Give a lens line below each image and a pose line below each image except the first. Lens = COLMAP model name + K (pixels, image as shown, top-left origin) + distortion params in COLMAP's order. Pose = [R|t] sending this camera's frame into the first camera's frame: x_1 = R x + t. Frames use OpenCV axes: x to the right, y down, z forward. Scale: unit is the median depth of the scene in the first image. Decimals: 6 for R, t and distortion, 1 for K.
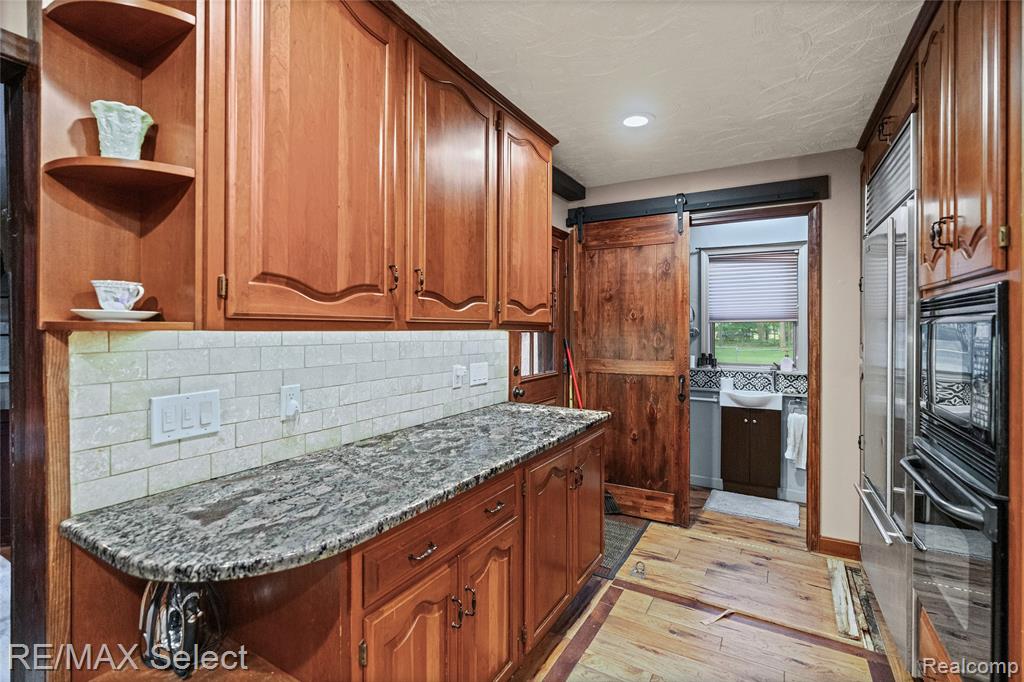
lens RADIAL K [[469.2, 0, 515.1], [0, 469.2, 327.3], [0, 0, 1]] dist [-0.014253, 0.006413]
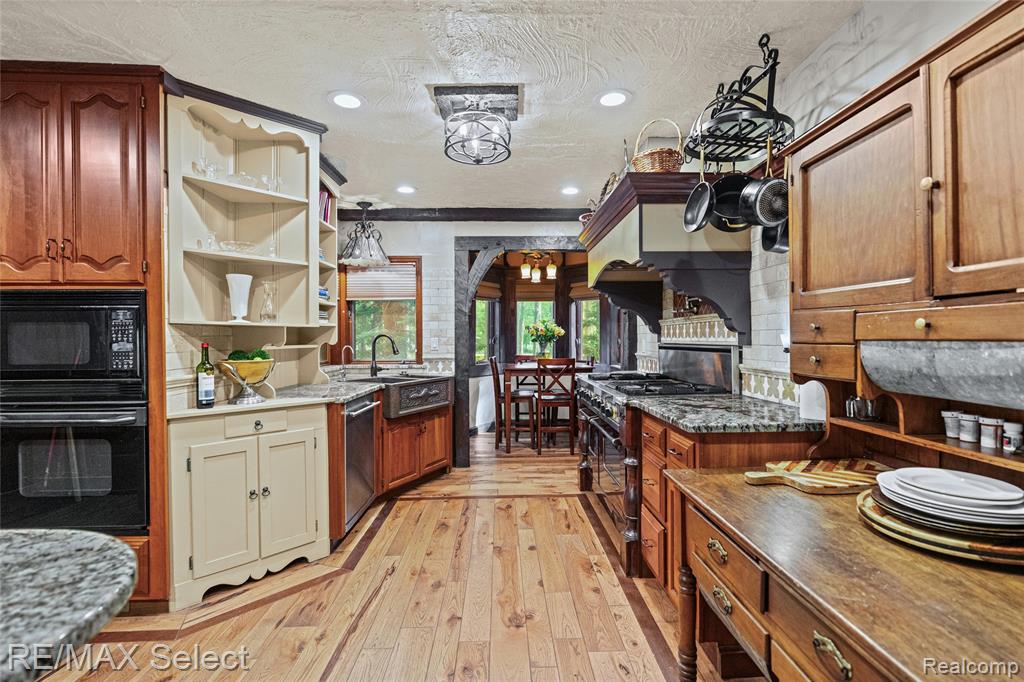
lens RADIAL K [[479.1, 0, 516.9], [0, 479.1, 342.4], [0, 0, 1]] dist [-0.000293, 0.000232]
pose [[-0.516646, -0.007801, 0.856164, -0.714737], [0.003539, 0.999931, 0.011246, 0.051904], [-0.856192, 0.008840, -0.516582, 0.355318]]
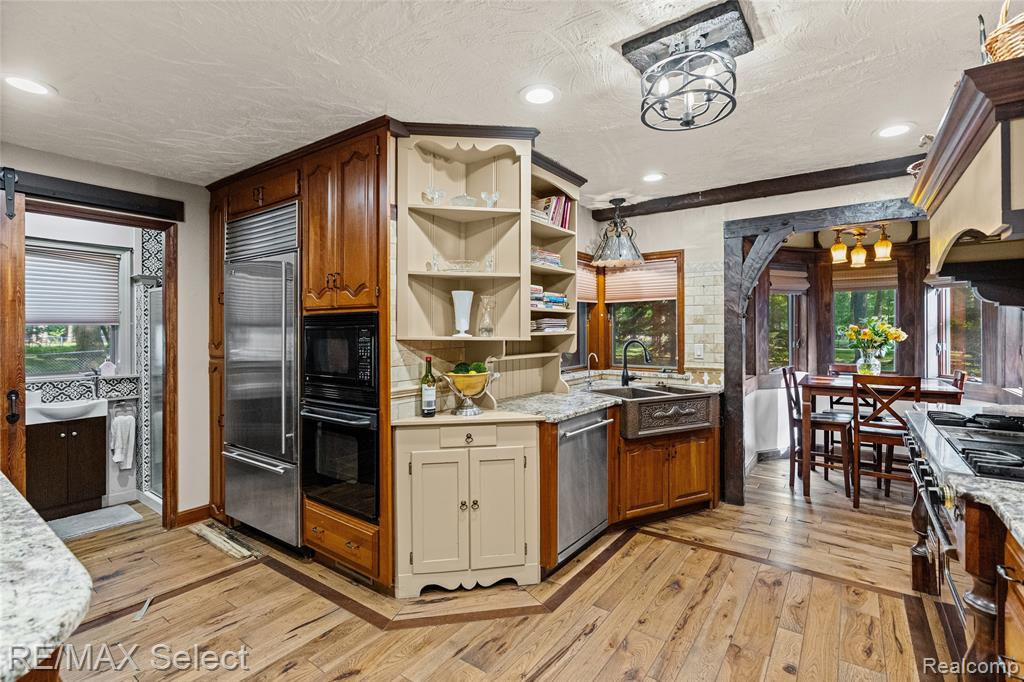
lens RADIAL K [[469.2, 0, 515.1], [0, 469.2, 327.3], [0, 0, 1]] dist [-0.014253, 0.006413]
pose [[0.118504, 0.002087, 0.992951, -0.539226], [0.003511, 0.999991, -0.002521, -0.006484], [-0.992947, 0.003785, 0.118496, 0.047853]]
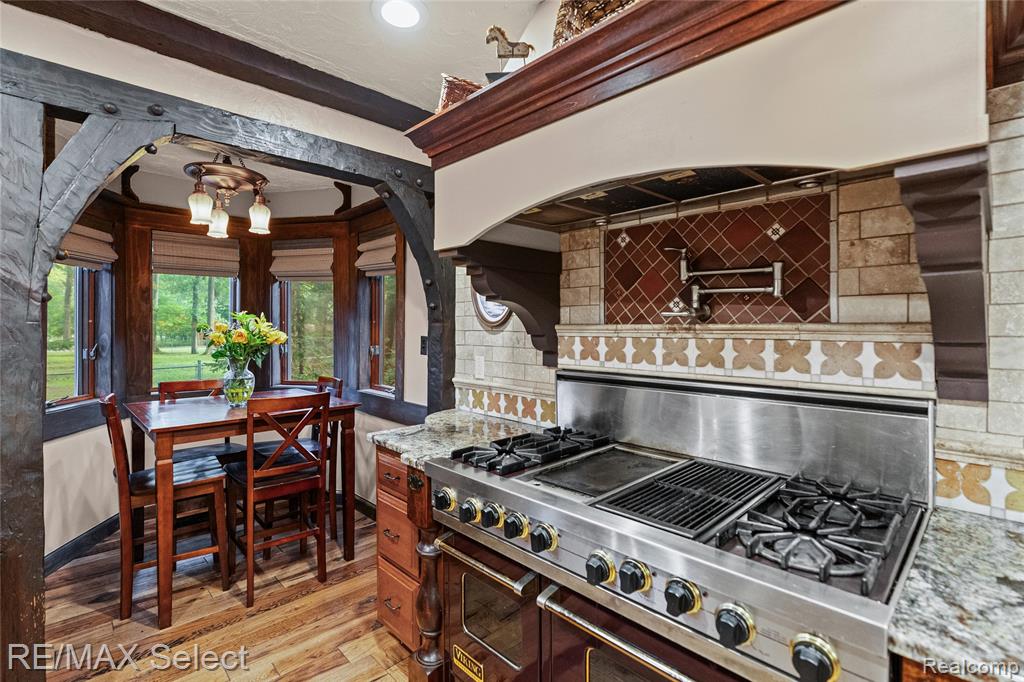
lens RADIAL K [[469.2, 0, 515.1], [0, 469.2, 327.3], [0, 0, 1]] dist [-0.014253, 0.006413]
pose [[-0.959683, -0.004402, 0.281051, 0.360235], [-0.003631, 0.999988, 0.003267, -0.008453], [-0.281062, 0.002115, -0.959687, -0.102763]]
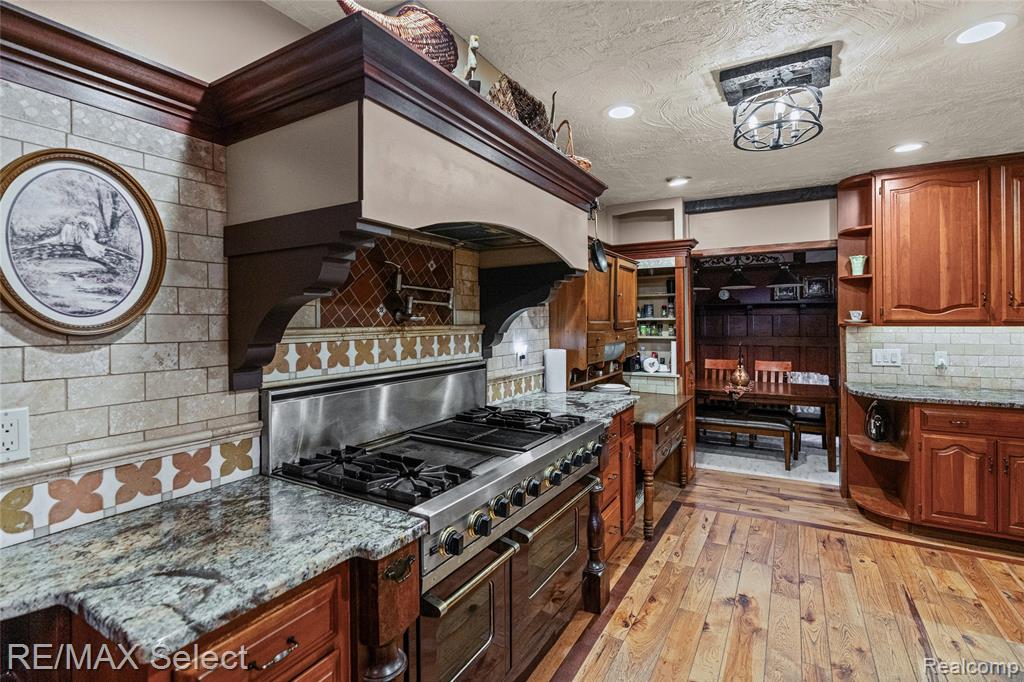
lens RADIAL K [[469.2, 0, 515.1], [0, 469.2, 327.3], [0, 0, 1]] dist [-0.014253, 0.006413]
pose [[-0.020897, 0.006595, -0.999760, 1.224516], [0.010291, 0.999927, 0.006381, -0.013850], [0.999729, -0.010155, -0.020963, -0.651764]]
